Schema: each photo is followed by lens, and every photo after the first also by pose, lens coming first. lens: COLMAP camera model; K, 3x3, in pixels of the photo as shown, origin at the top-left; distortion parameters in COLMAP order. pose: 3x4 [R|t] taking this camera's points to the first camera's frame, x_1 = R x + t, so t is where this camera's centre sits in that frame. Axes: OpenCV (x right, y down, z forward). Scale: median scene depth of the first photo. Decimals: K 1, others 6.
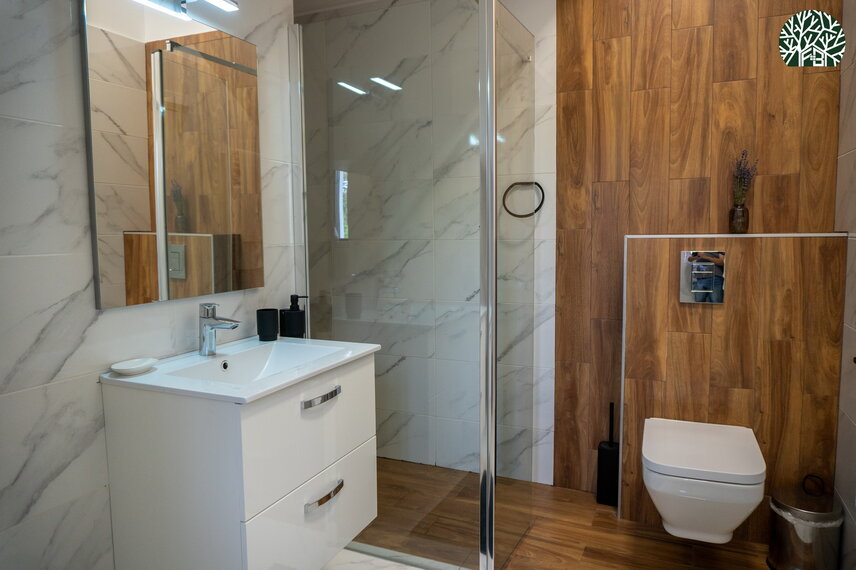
lens RADIAL K [[561.1, 0, 428.0], [0, 561.1, 285.0], [0, 0, 1]] dist [-0.001976, -0.000193]
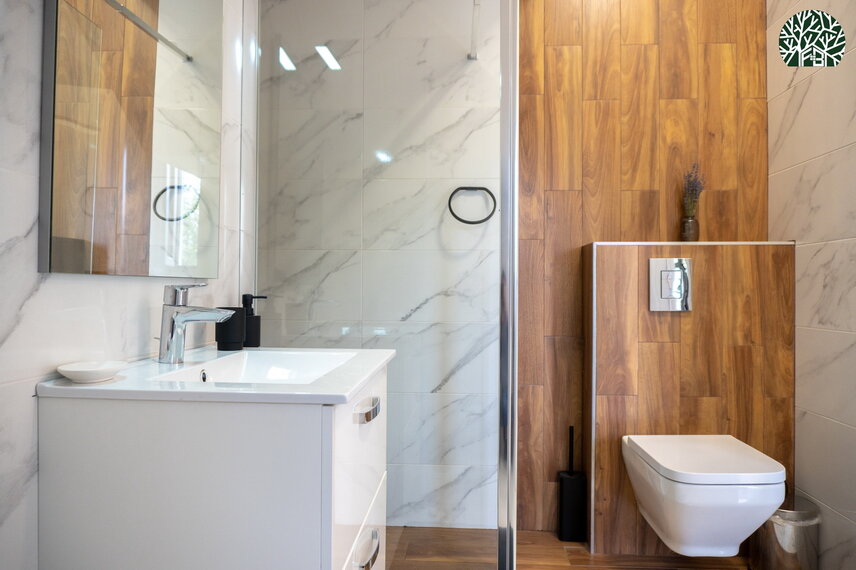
lens RADIAL K [[594.0, 0, 428.0], [0, 594.0, 285.0], [0, 0, 1]] dist [-0.004729, -0.001680]
pose [[0.939917, 0.018992, 0.340874, -0.256661], [0.014602, 0.995301, -0.095719, 0.076851], [-0.341090, 0.094945, 0.935224, 0.162355]]
